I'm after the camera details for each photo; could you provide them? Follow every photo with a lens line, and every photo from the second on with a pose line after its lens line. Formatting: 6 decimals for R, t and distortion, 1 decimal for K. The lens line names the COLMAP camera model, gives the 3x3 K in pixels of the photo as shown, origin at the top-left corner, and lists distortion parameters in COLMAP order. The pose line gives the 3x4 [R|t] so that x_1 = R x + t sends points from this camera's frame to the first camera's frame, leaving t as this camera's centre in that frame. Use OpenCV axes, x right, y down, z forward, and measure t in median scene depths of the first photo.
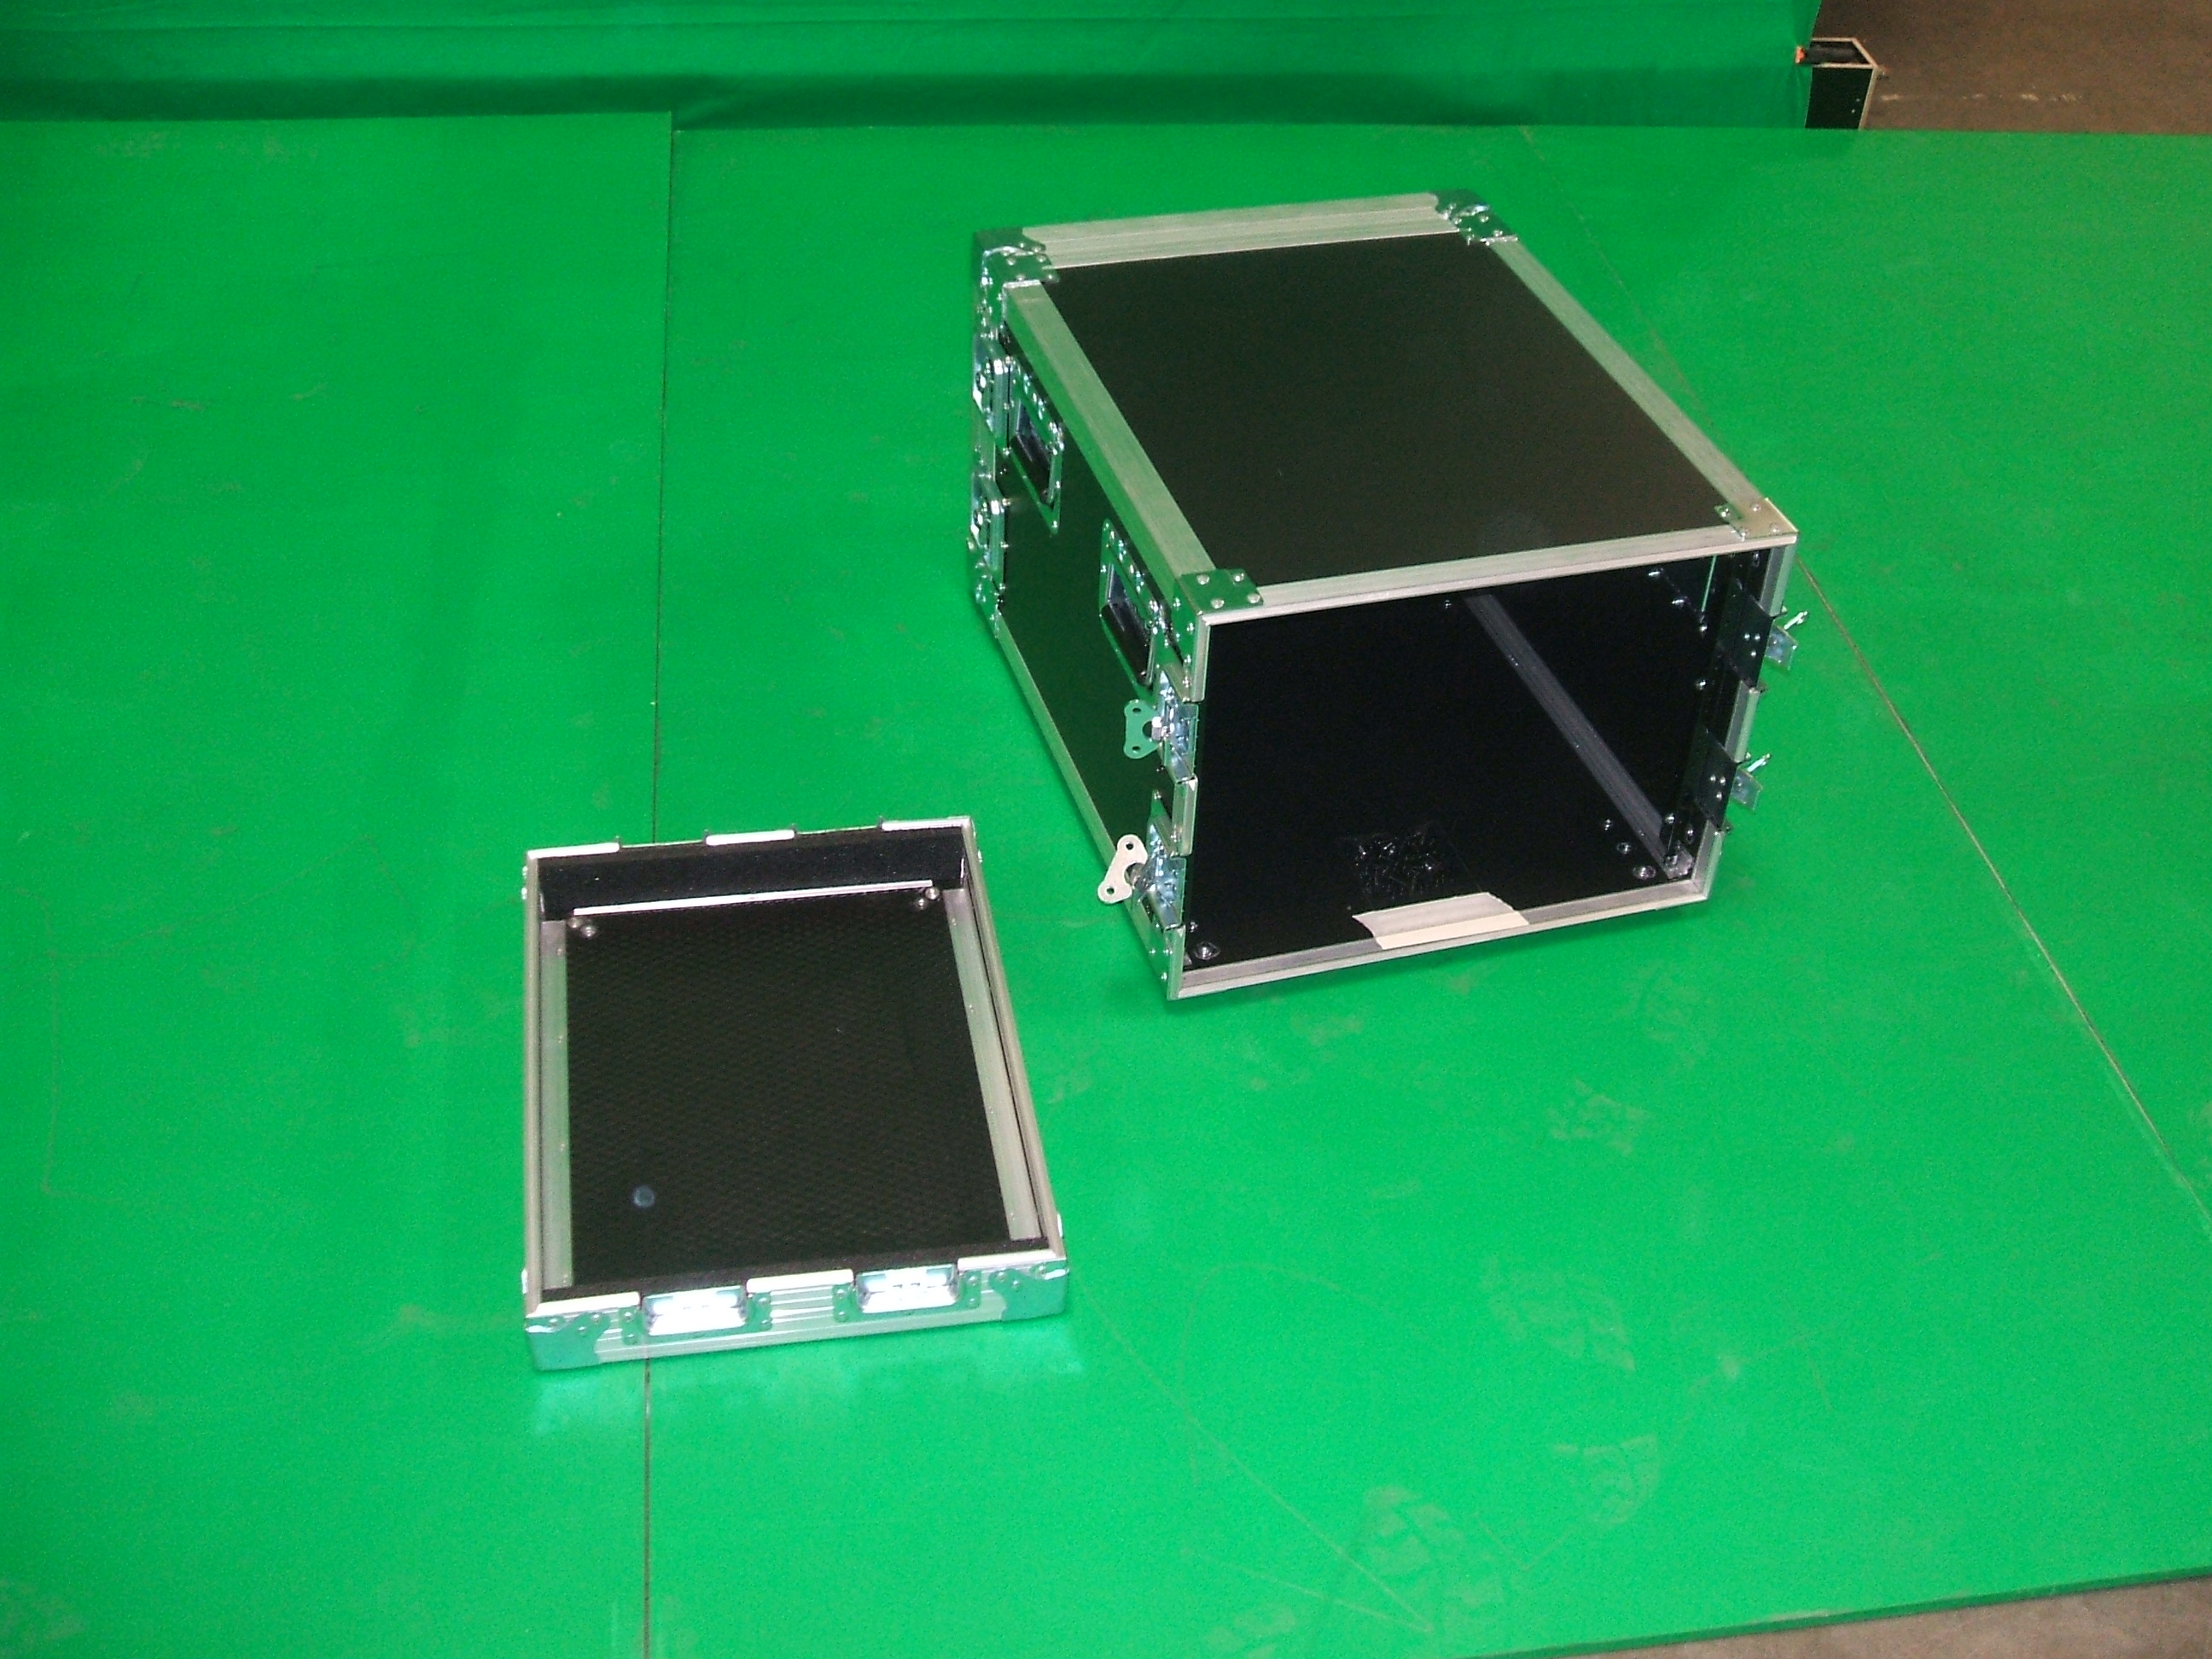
lens RADIAL K [[2454.5, 0, 1106.0], [0, 2454.5, 829.5], [0, 0, 1]] dist [-0.100908, 0.036316]
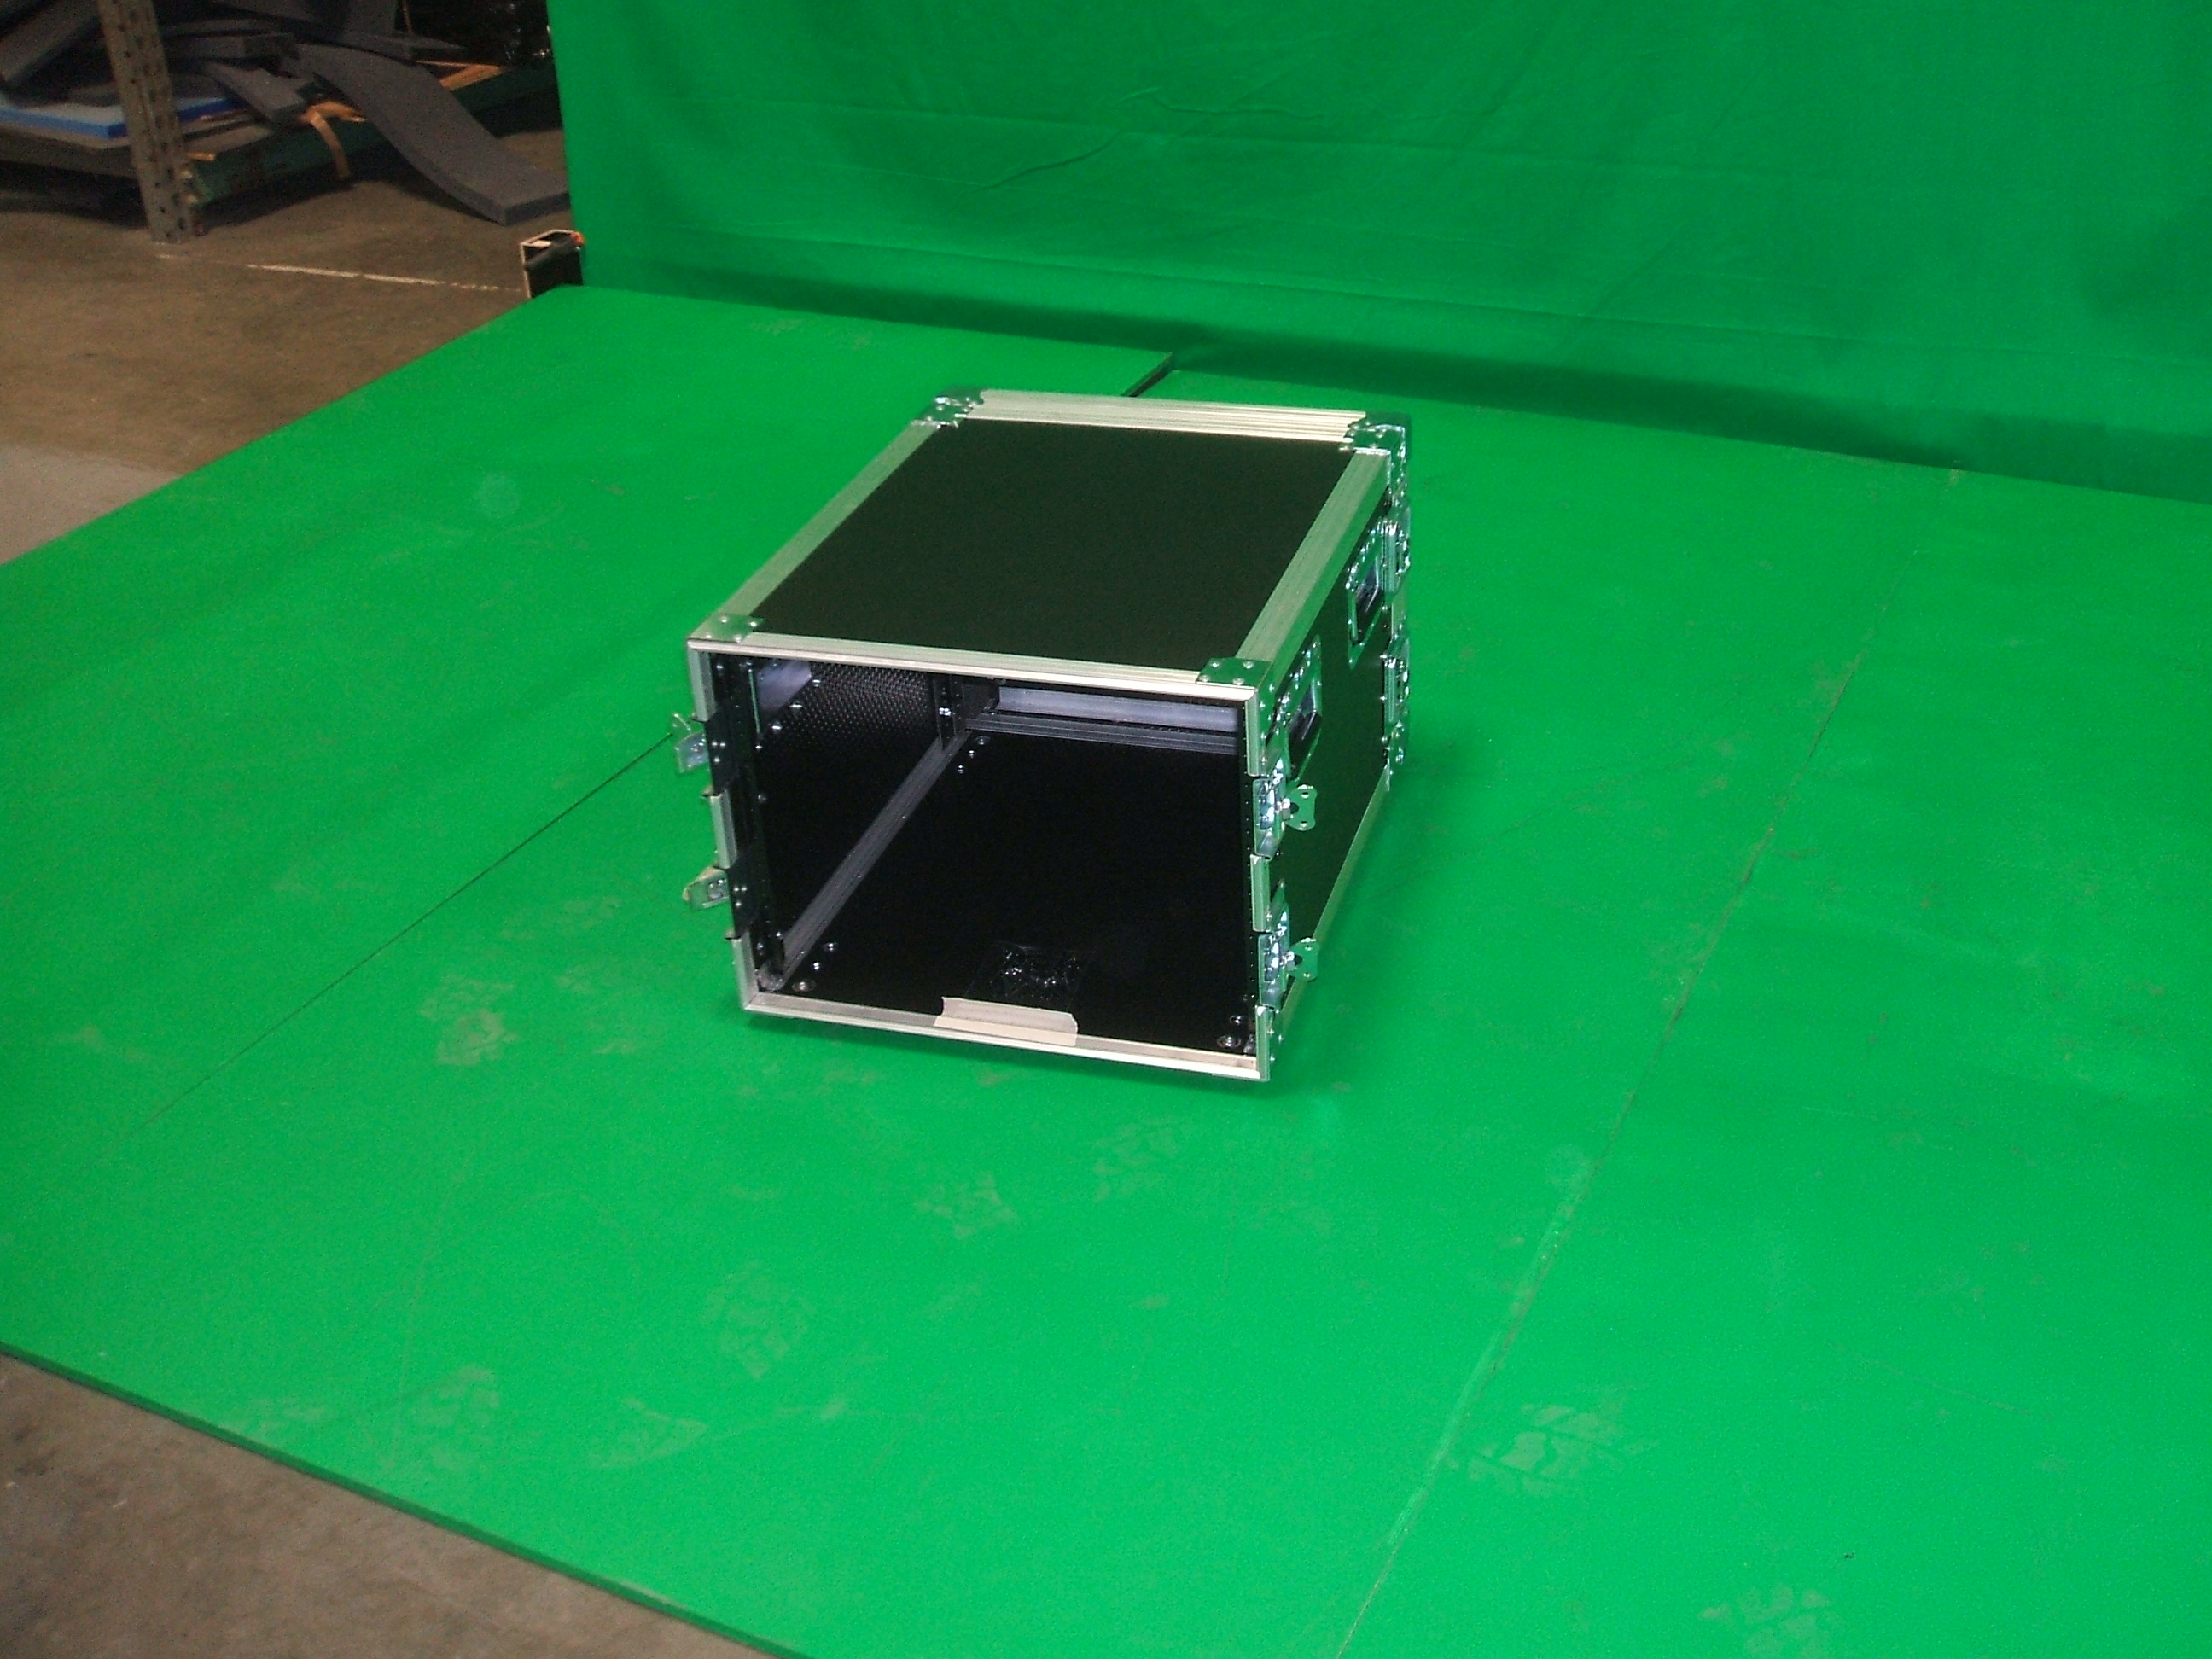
lens RADIAL K [[2417.5, 0, 1113.6], [0, 2417.5, 825.6], [0, 0, 1]] dist [-0.140513, 0.232696]
pose [[0.819383, 0.202861, -0.536153, 0.687363], [-0.289702, 0.953604, -0.081932, 0.027266], [0.494656, 0.222458, 0.840135, 0.121196]]
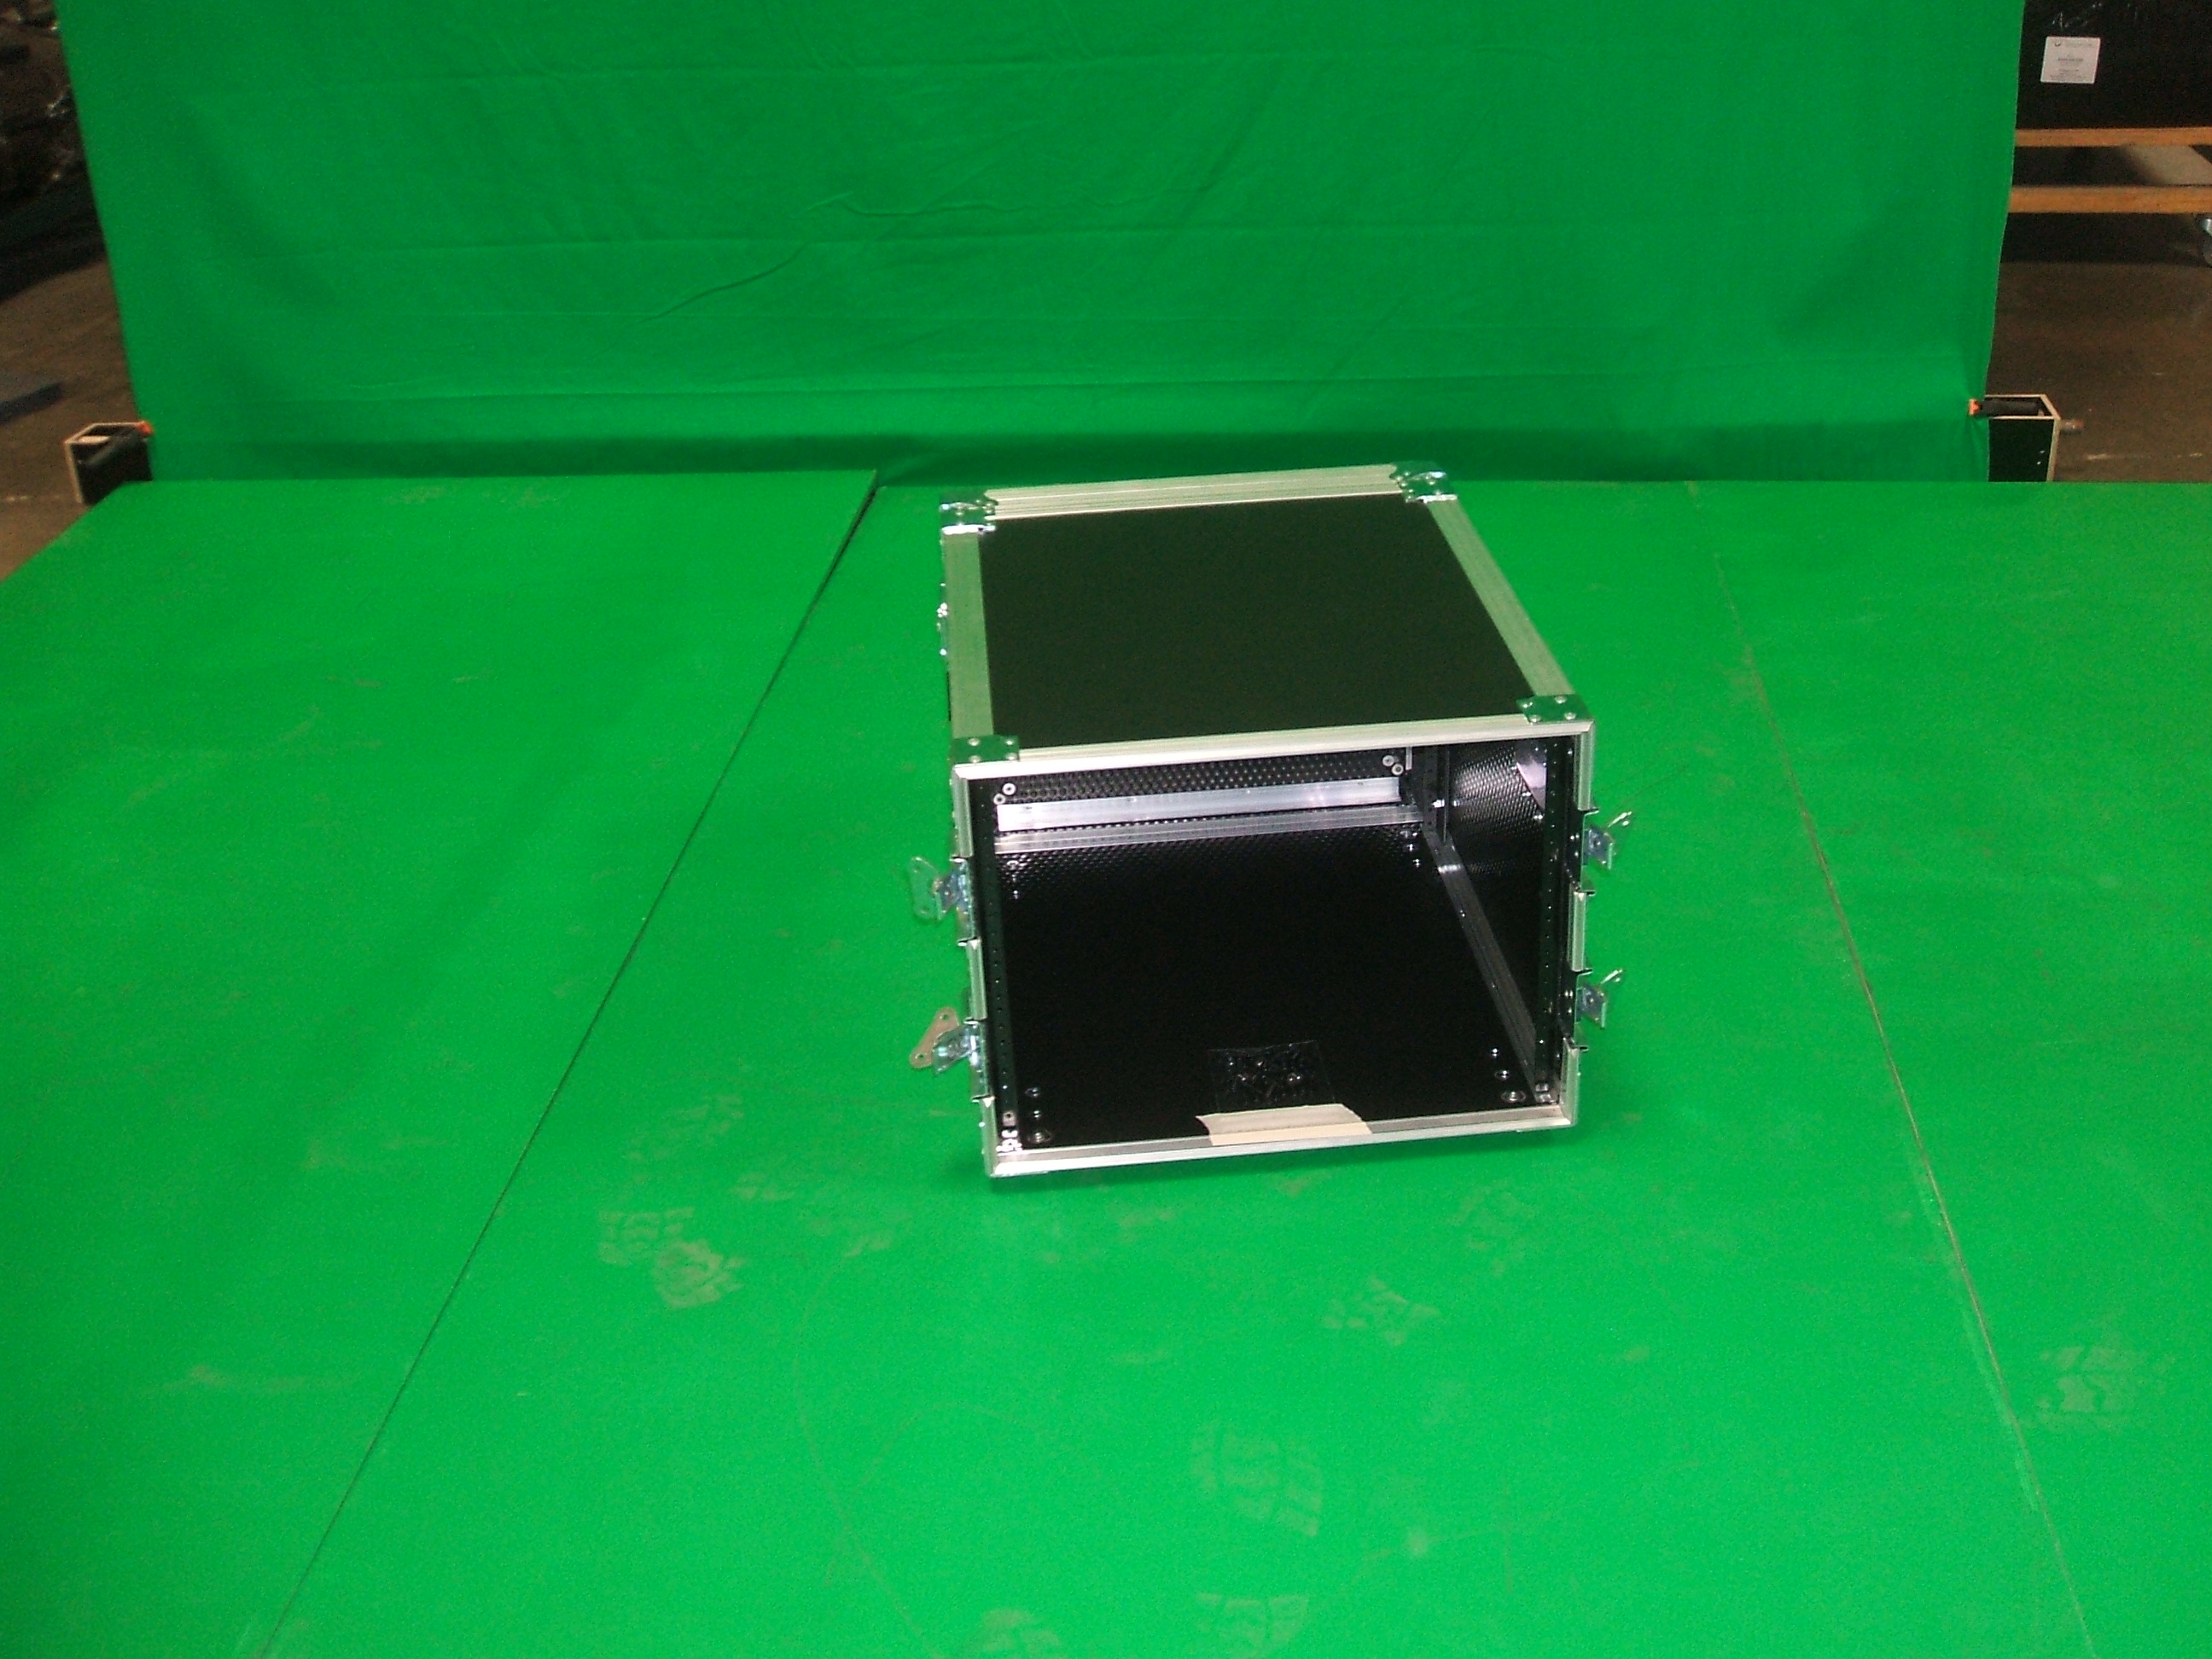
lens RADIAL K [[2454.5, 0, 1106.0], [0, 2454.5, 829.5], [0, 0, 1]] dist [-0.100908, 0.036316]
pose [[0.969515, 0.021412, -0.244095, 0.294694], [-0.072558, 0.976585, -0.202525, 0.121500], [0.234044, 0.214062, 0.948368, 0.010341]]
